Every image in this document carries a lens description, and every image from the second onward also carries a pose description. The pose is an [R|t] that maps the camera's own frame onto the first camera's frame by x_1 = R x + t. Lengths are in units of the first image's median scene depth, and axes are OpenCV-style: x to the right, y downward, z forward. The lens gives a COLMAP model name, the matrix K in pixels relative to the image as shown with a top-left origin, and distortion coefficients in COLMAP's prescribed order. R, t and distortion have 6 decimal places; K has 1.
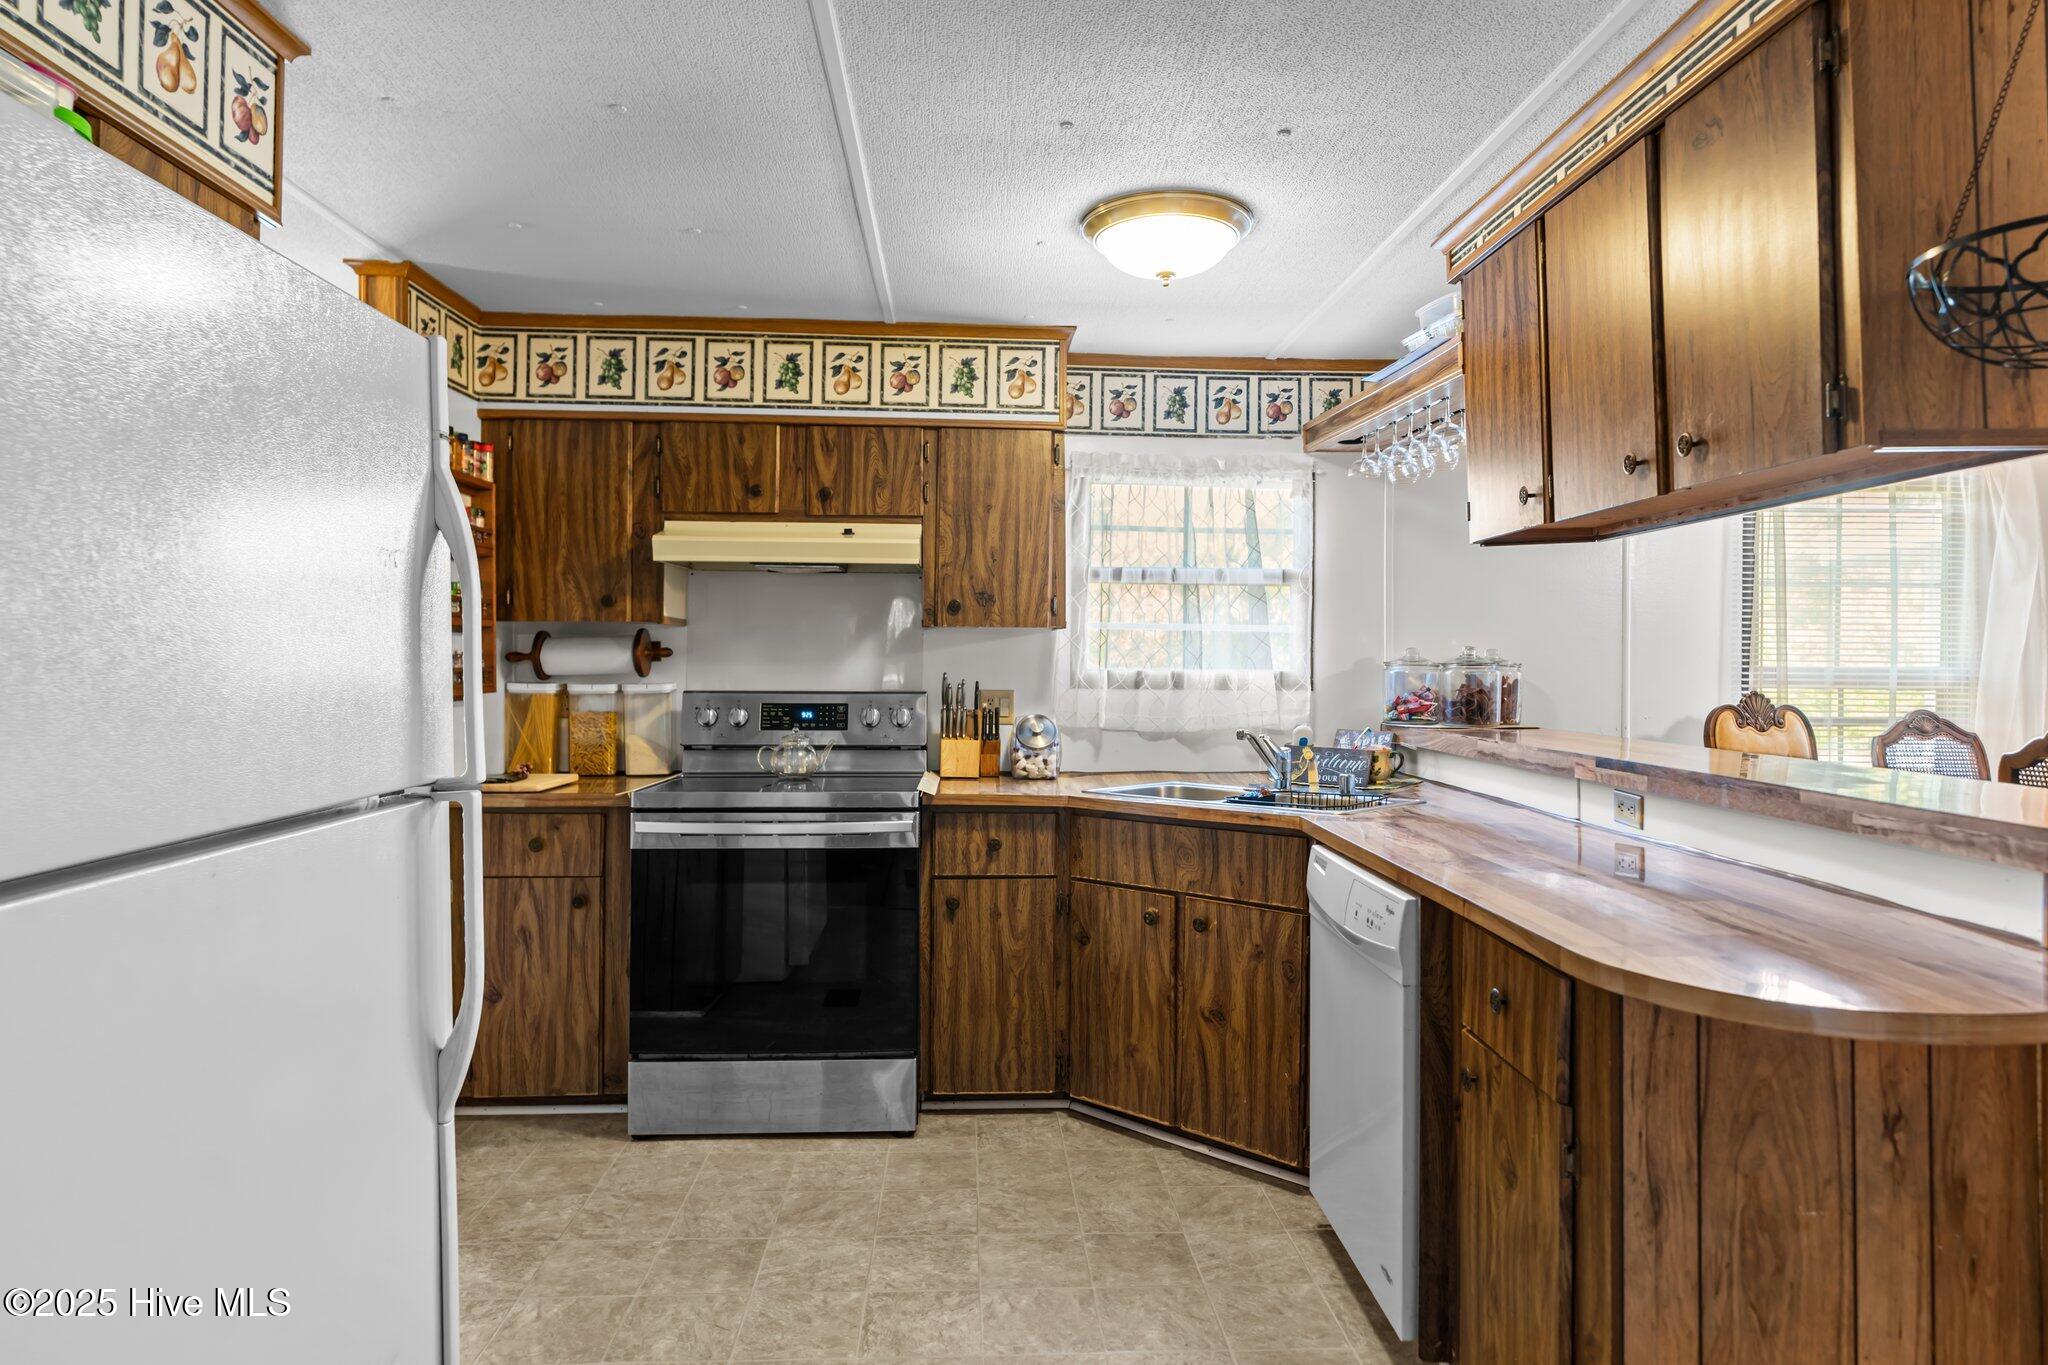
lens RADIAL K [[1193.2, 0, 1027.5], [0, 1193.2, 644.3], [0, 0, 1]] dist [-0.002101, 0.004794]
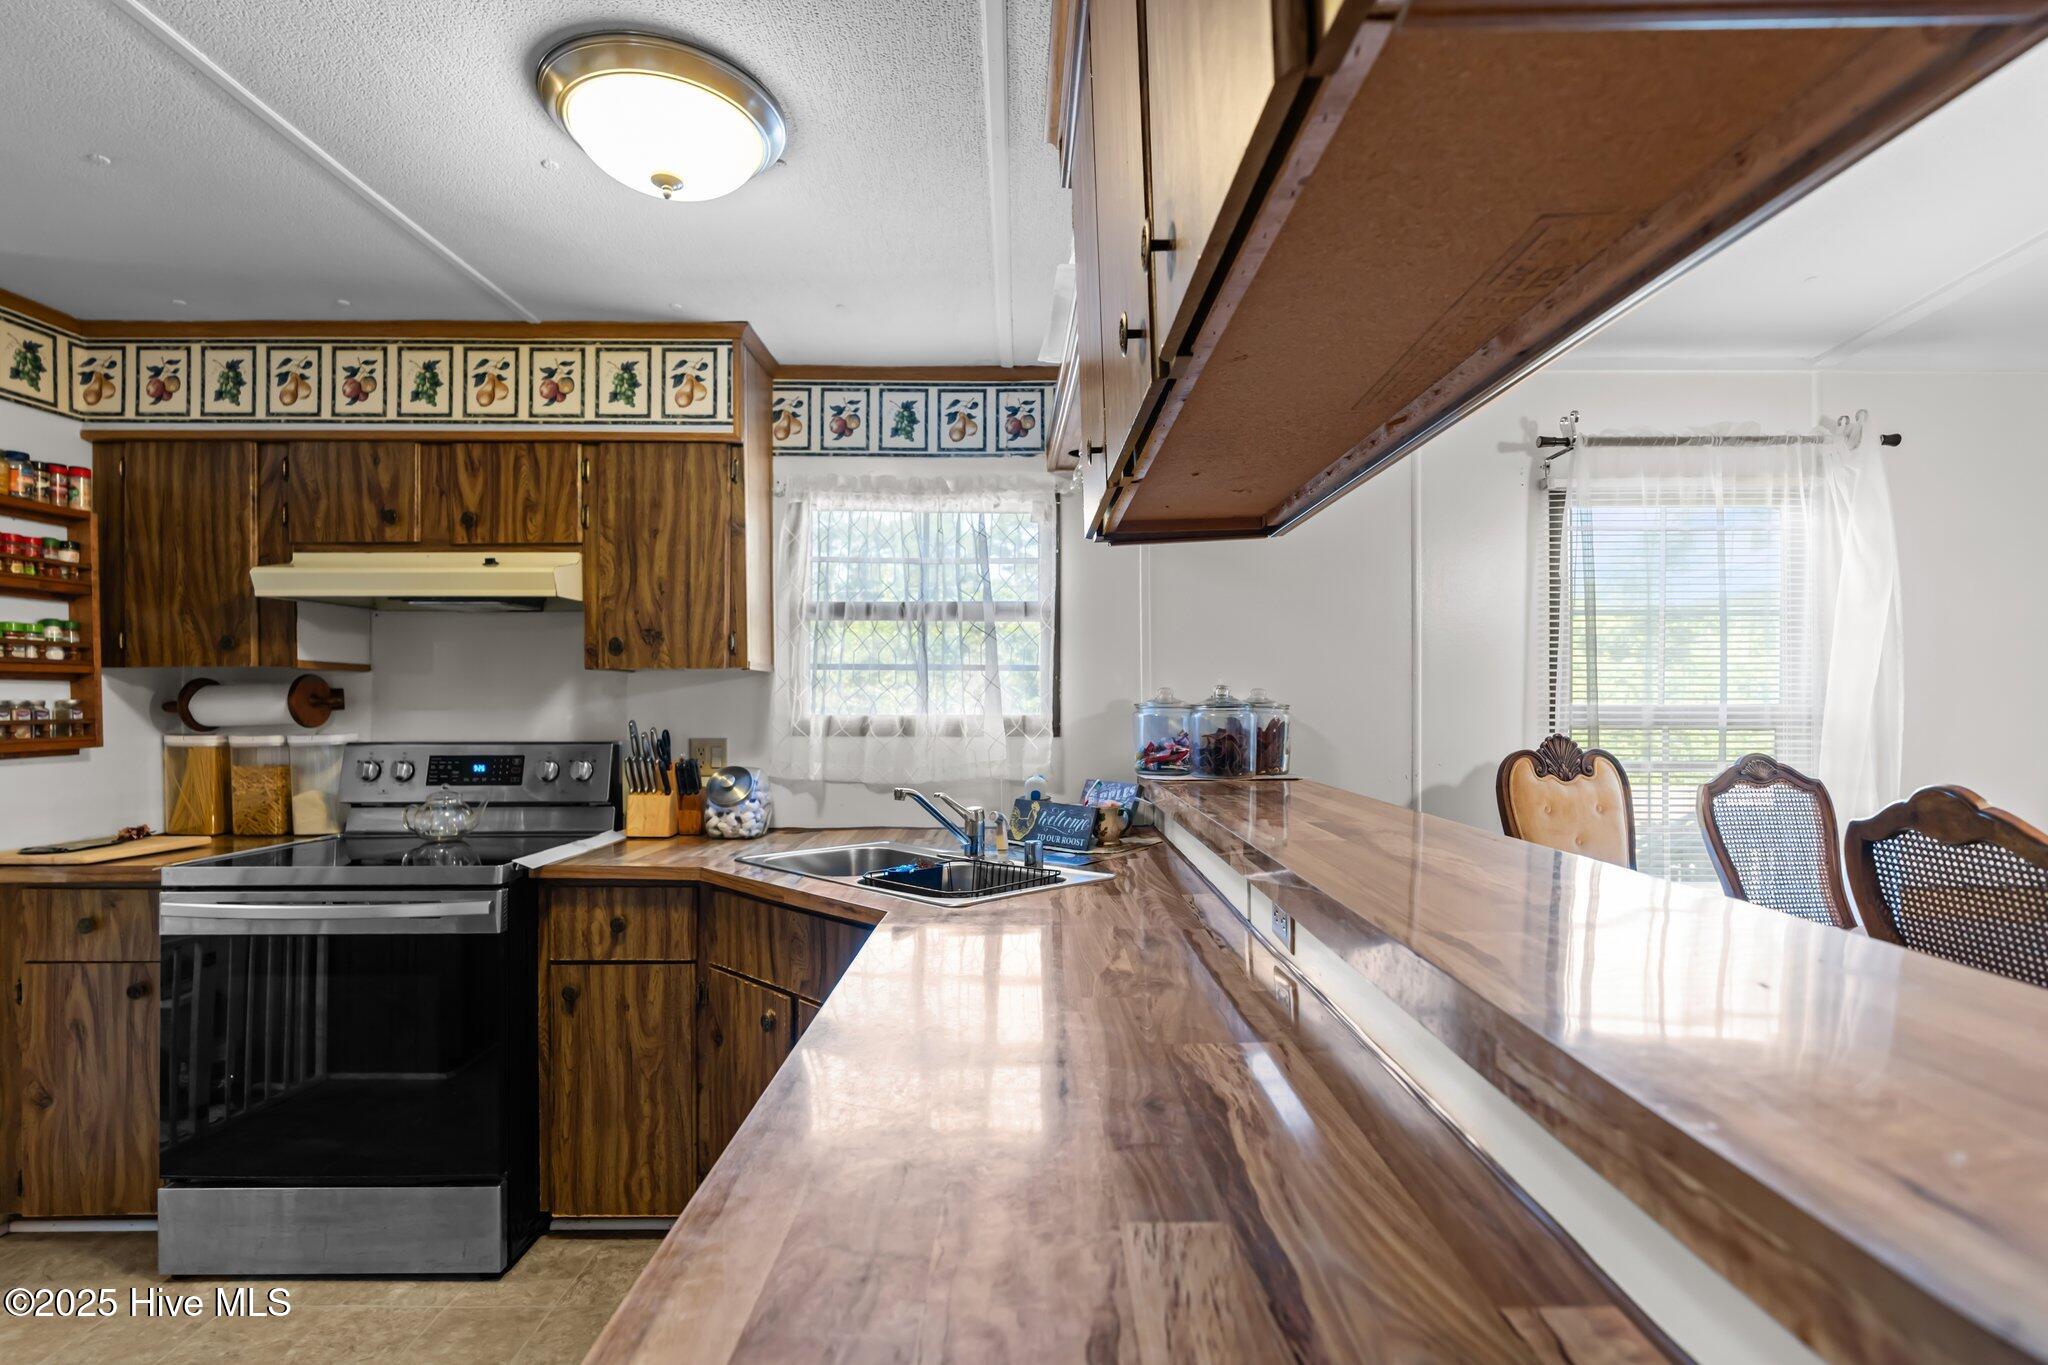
lens RADIAL K [[935.9, 0, 1024.7], [0, 935.9, 694.3], [0, 0, 1]] dist [-0.007644, 0.002136]
pose [[0.999032, -0.009042, -0.043057, 0.268506], [0.009266, 0.999945, 0.004992, 0.003662], [0.043010, -0.005387, 0.999060, 0.325360]]
